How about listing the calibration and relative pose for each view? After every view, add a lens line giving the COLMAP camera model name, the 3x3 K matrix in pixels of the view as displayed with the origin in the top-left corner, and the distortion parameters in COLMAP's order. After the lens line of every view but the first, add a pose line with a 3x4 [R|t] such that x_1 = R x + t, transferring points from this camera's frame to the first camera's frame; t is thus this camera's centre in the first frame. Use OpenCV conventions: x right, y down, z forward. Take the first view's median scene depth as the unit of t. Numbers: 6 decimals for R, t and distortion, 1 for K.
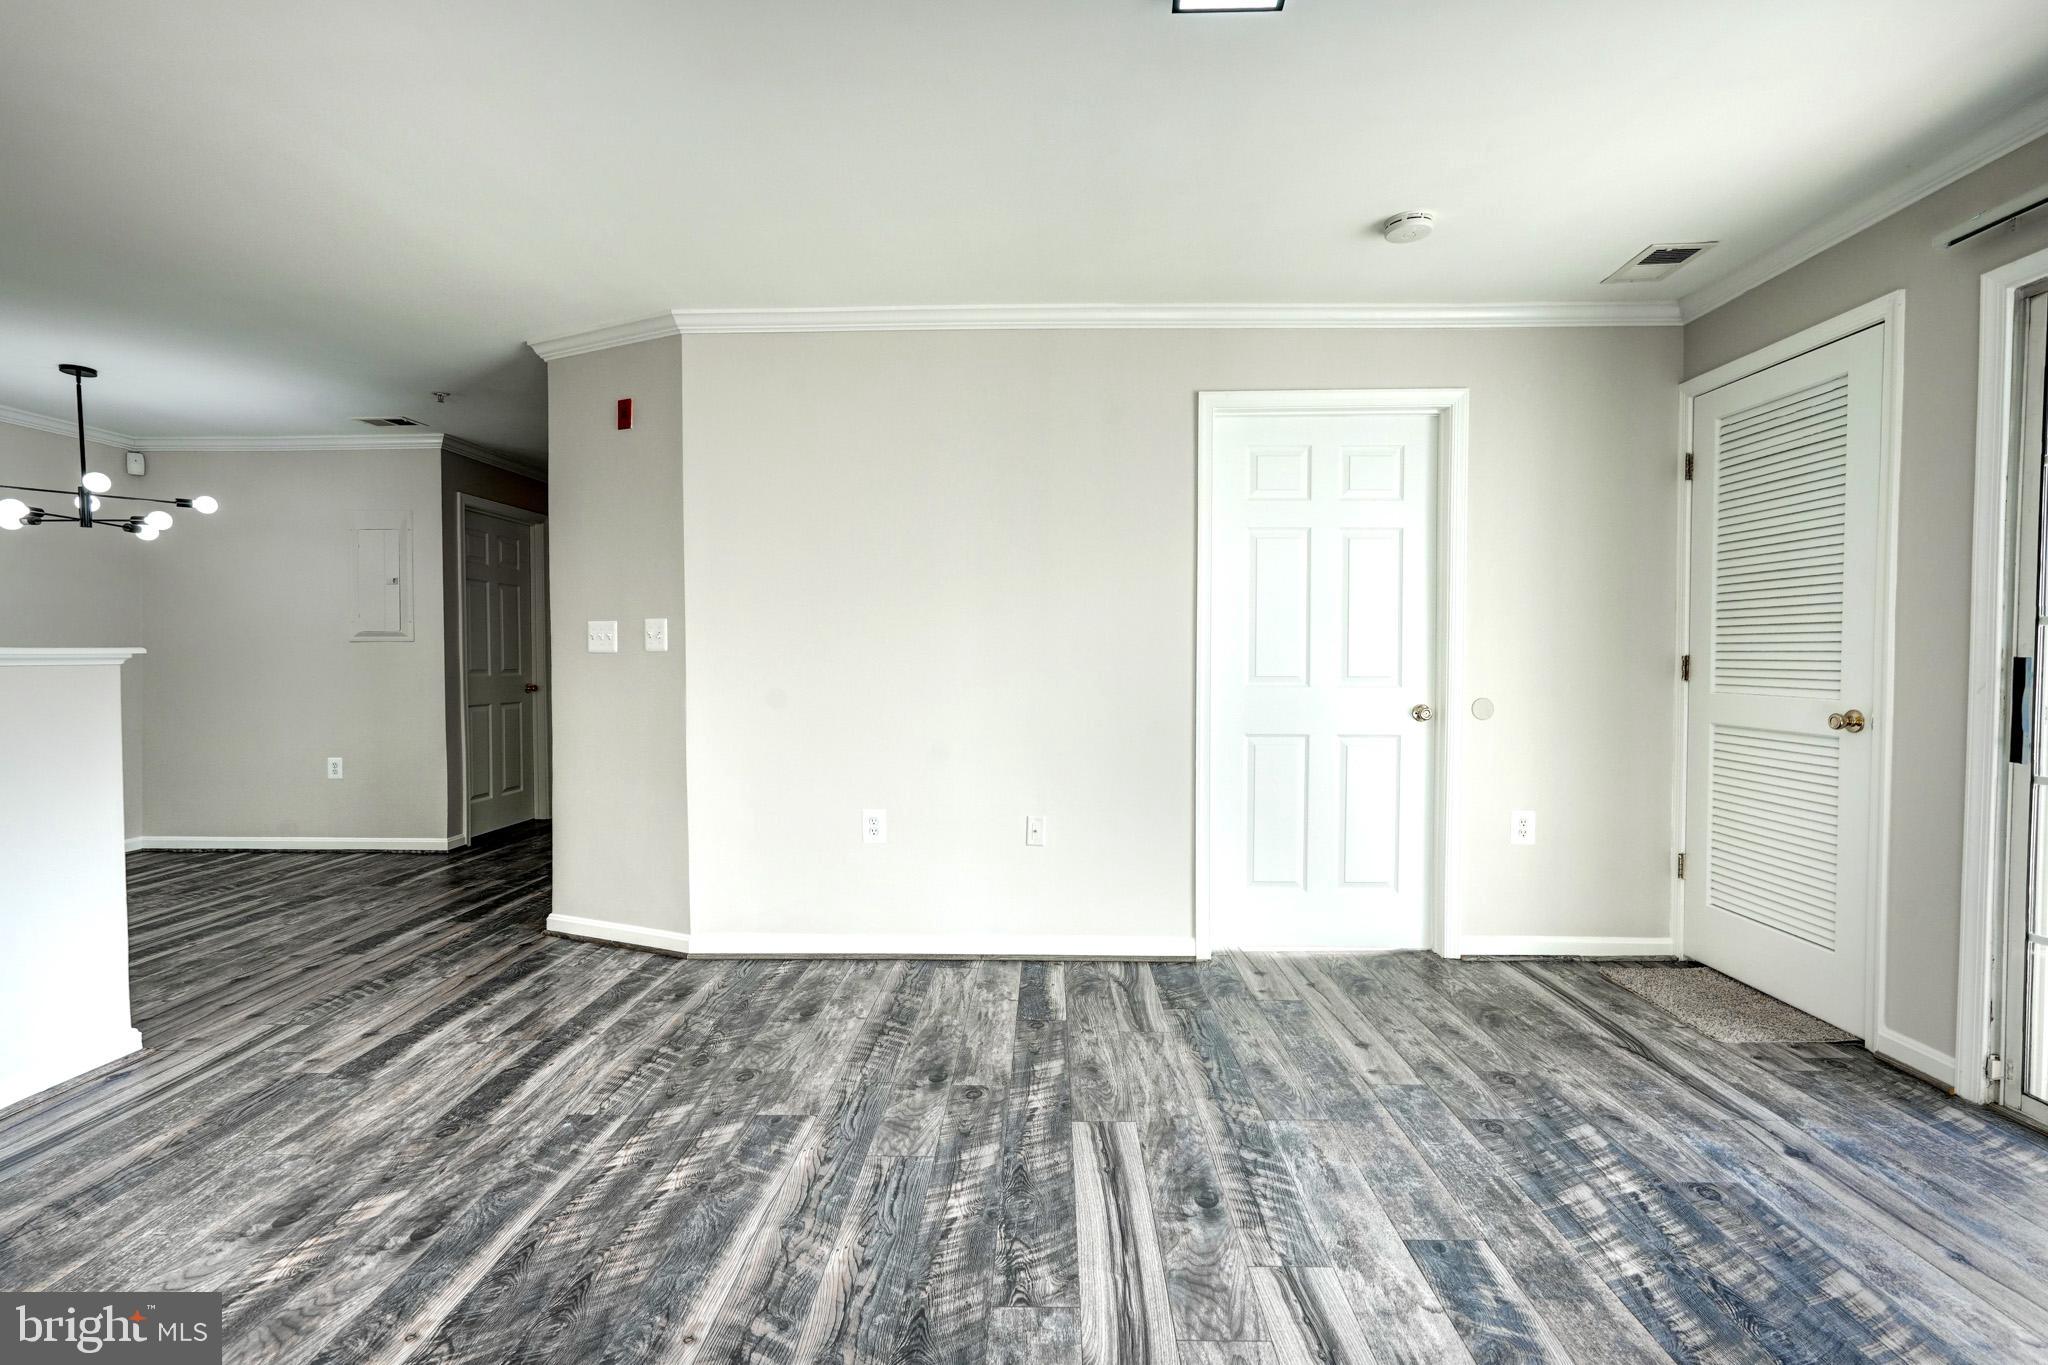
lens RADIAL K [[932.1, 0, 1049.0], [0, 932.1, 689.1], [0, 0, 1]] dist [-0.010672, 0.004723]
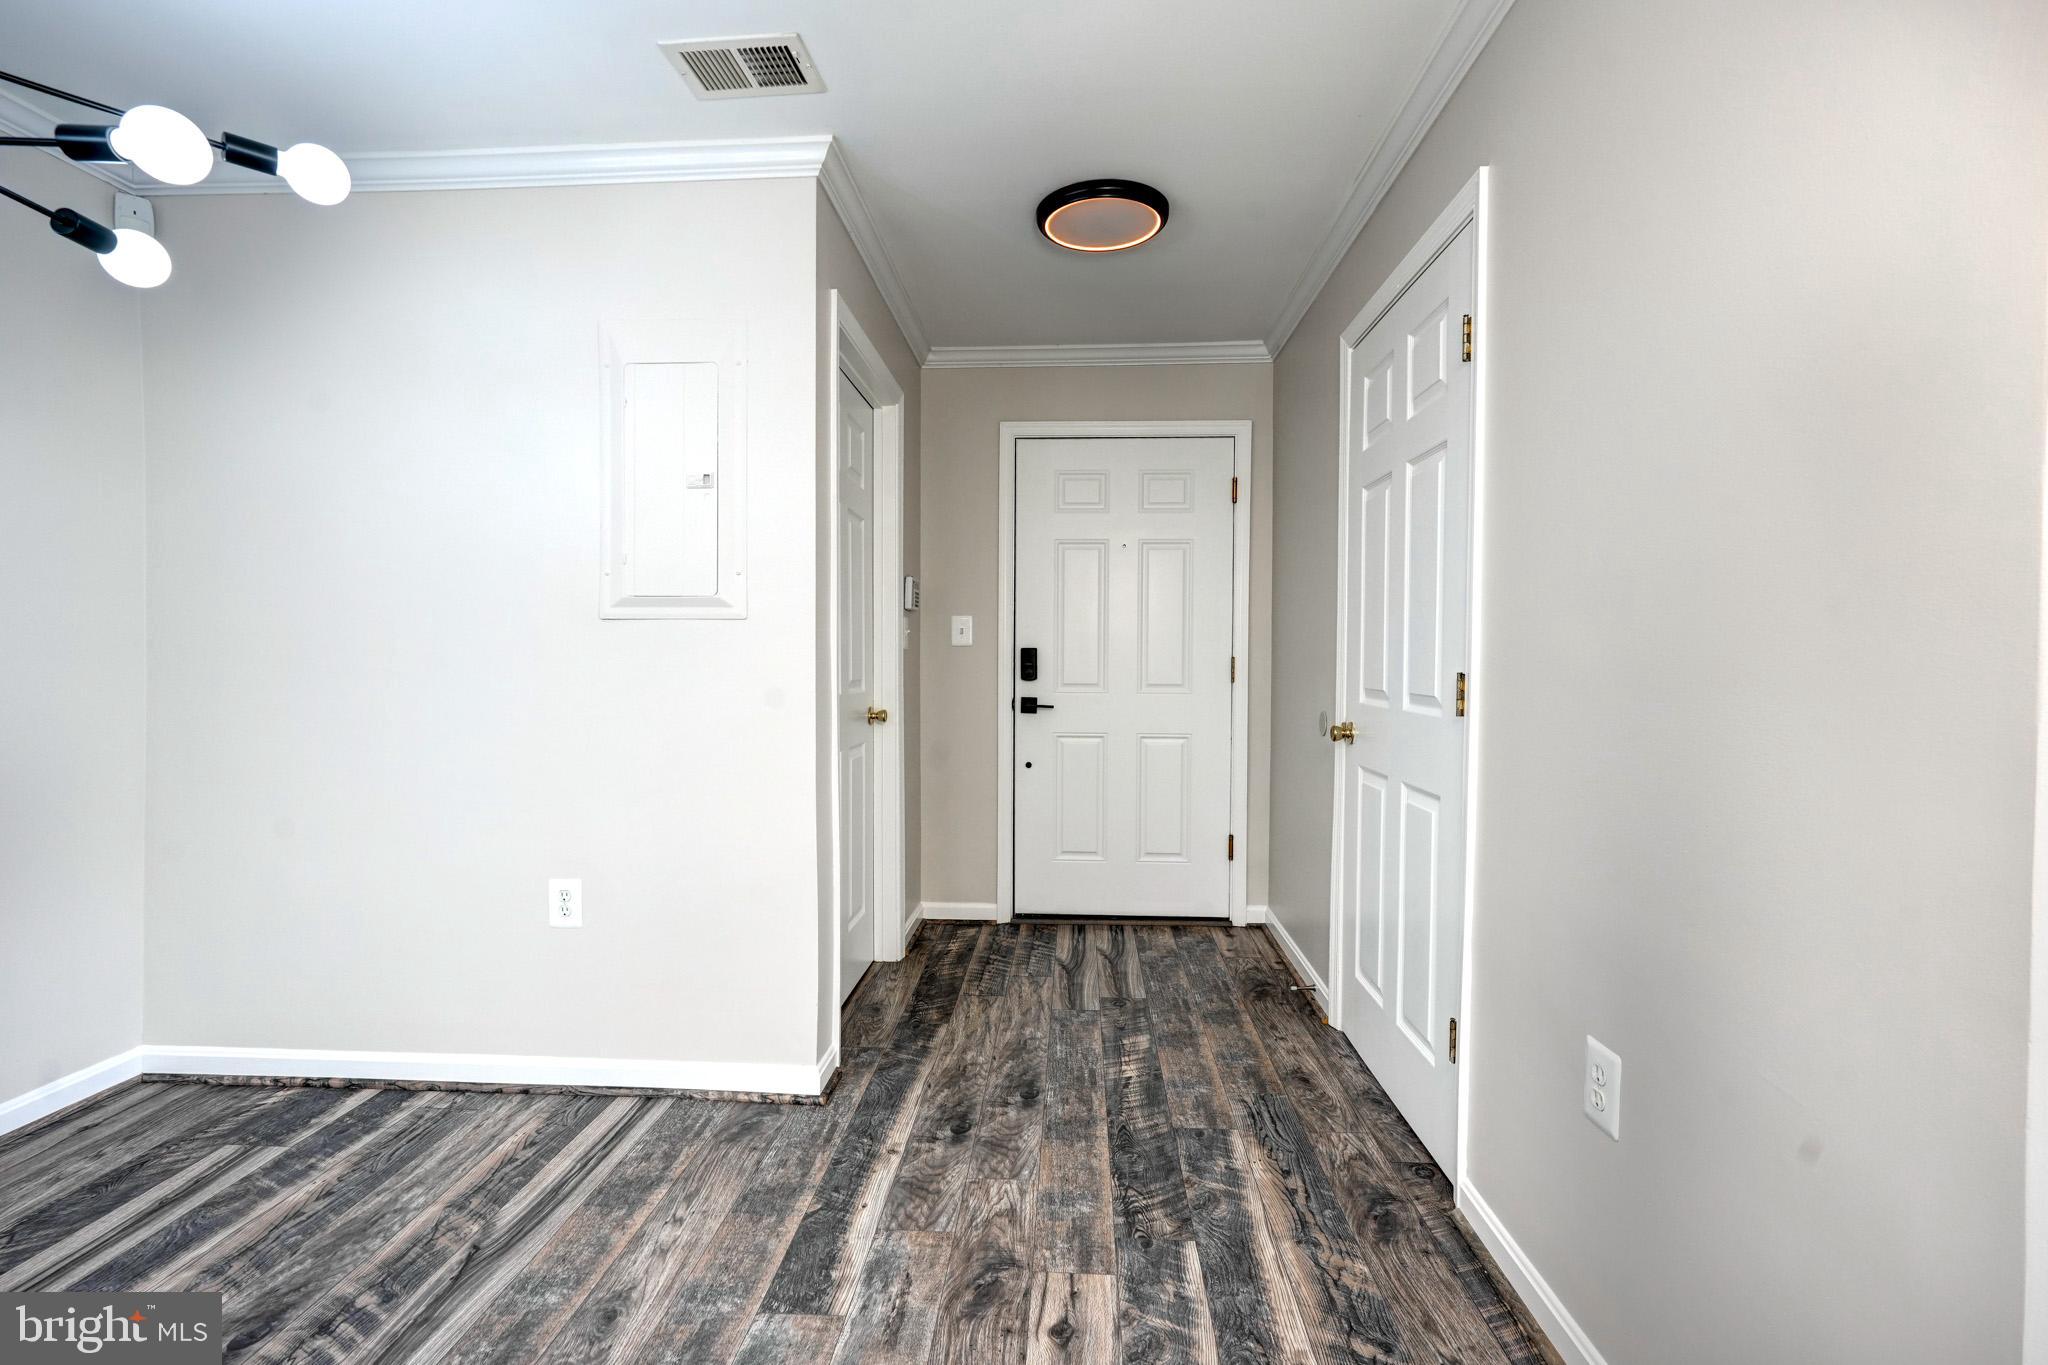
lens RADIAL K [[932.1, 0, 1040.9], [0, 932.1, 680.6], [0, 0, 1]] dist [-0.010672, 0.004723]
pose [[0.999263, 0.010087, -0.037040, -1.008038], [-0.010285, 0.999934, -0.005160, -0.040442], [0.036986, 0.005537, 0.999300, 1.077910]]
